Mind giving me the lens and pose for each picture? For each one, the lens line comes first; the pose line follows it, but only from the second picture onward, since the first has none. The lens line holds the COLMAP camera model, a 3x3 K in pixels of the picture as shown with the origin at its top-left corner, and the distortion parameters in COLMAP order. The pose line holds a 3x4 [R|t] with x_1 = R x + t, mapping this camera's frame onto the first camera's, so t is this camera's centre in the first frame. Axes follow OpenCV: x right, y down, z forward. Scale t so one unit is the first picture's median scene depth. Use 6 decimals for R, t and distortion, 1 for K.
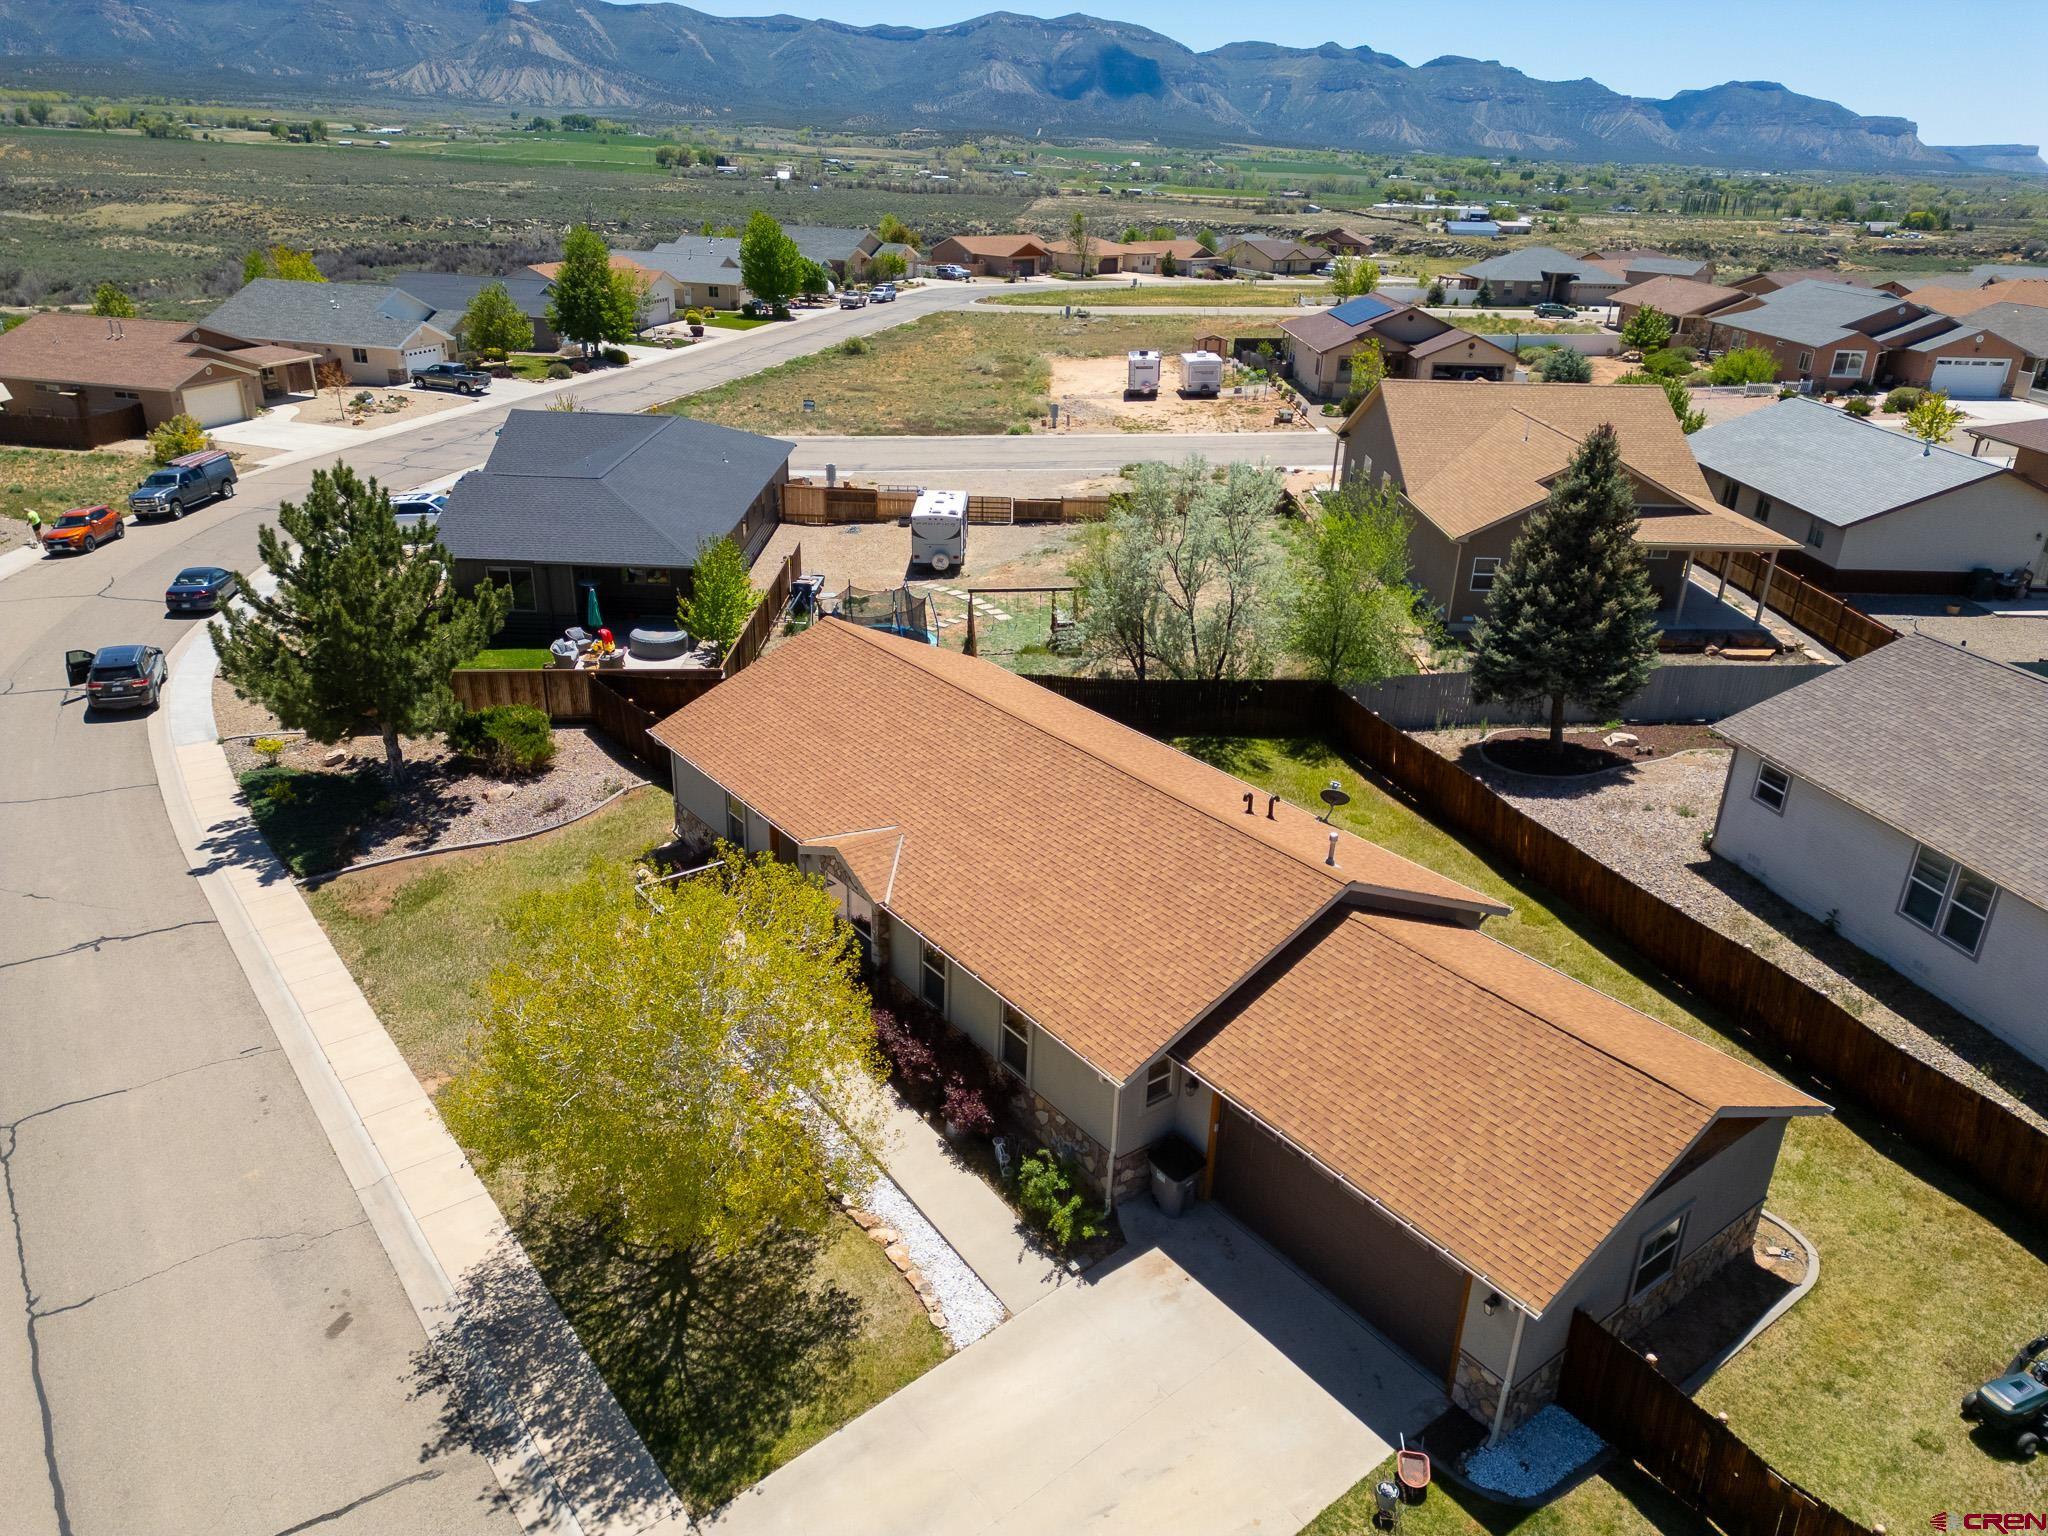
lens RADIAL K [[1436.2, 0, 1024.0], [0, 1436.2, 768.0], [0, 0, 1]] dist [0.080837, -0.067642]
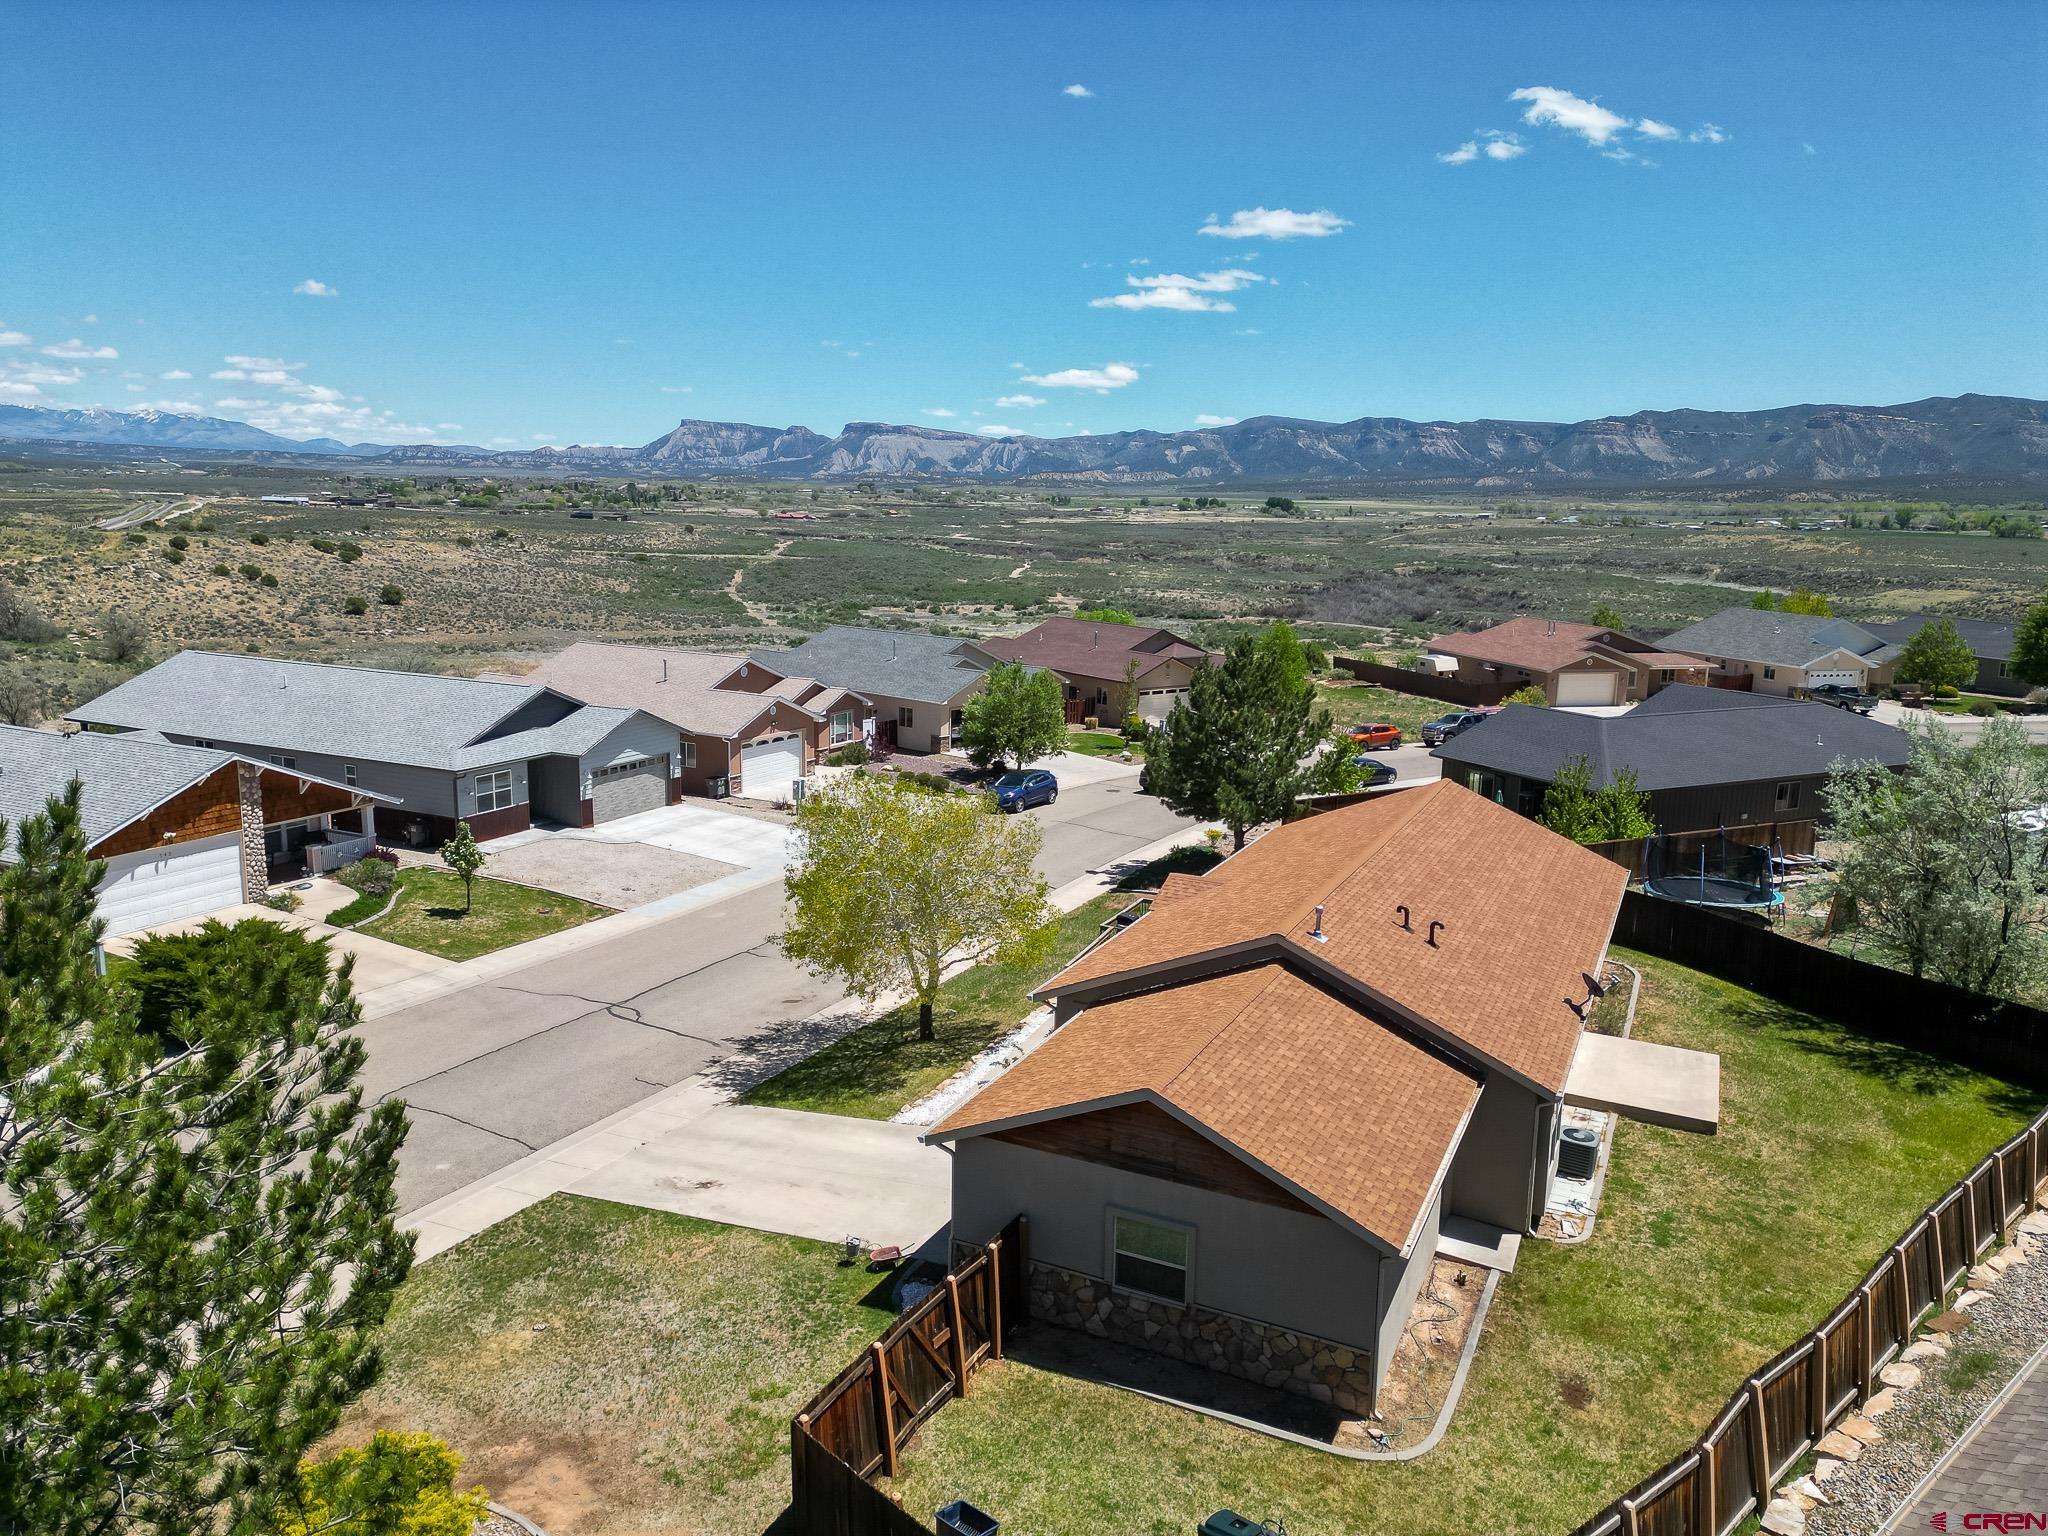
lens RADIAL K [[1415.7, 0, 1025.0], [0, 1415.7, 806.7], [0, 0, 1]] dist [0.092901, -0.089896]
pose [[0.453524, 0.165994, -0.875650, 0.290179], [-0.356488, 0.934270, -0.007528, 0.017439], [0.816843, 0.315573, 0.482888, 0.079960]]
